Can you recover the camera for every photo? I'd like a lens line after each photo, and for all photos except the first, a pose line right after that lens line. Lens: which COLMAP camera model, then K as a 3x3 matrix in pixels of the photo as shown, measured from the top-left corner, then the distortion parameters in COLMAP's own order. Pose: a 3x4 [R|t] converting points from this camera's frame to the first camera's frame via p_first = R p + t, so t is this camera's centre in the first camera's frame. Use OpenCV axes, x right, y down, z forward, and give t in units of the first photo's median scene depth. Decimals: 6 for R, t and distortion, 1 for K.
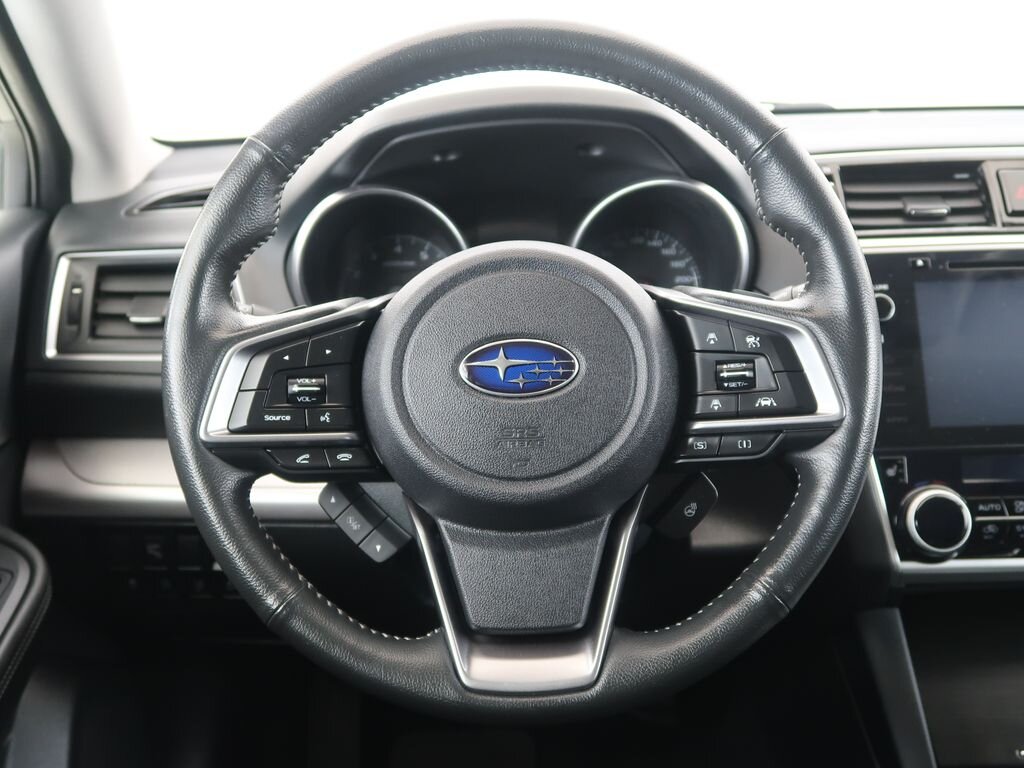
lens RADIAL K [[1182.7, 0, 512.0], [0, 1182.7, 384.0], [0, 0, 1]] dist [0.011314, 0.014540]
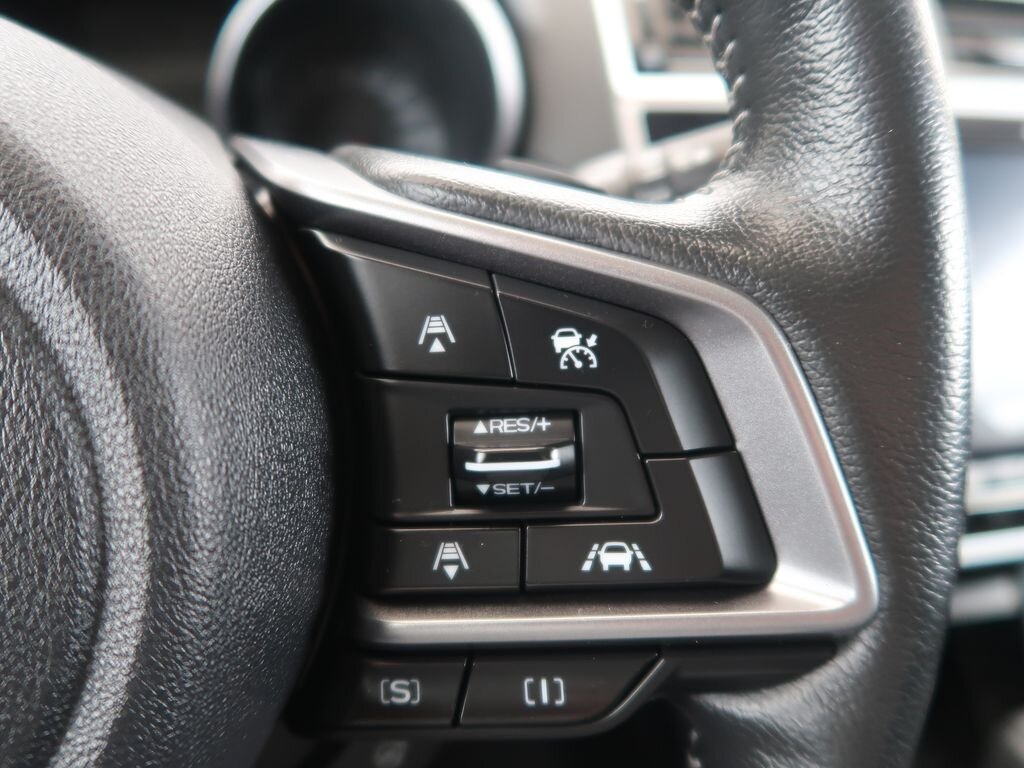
lens RADIAL K [[776.6, 0, 512.0], [0, 776.6, 384.0], [0, 0, 1]] dist [-0.029888, 0.010788]
pose [[0.973752, -0.035376, 0.224844, 0.144613], [-0.009495, 0.980675, 0.195413, -0.064428], [-0.227412, -0.192419, 0.954599, 0.816360]]
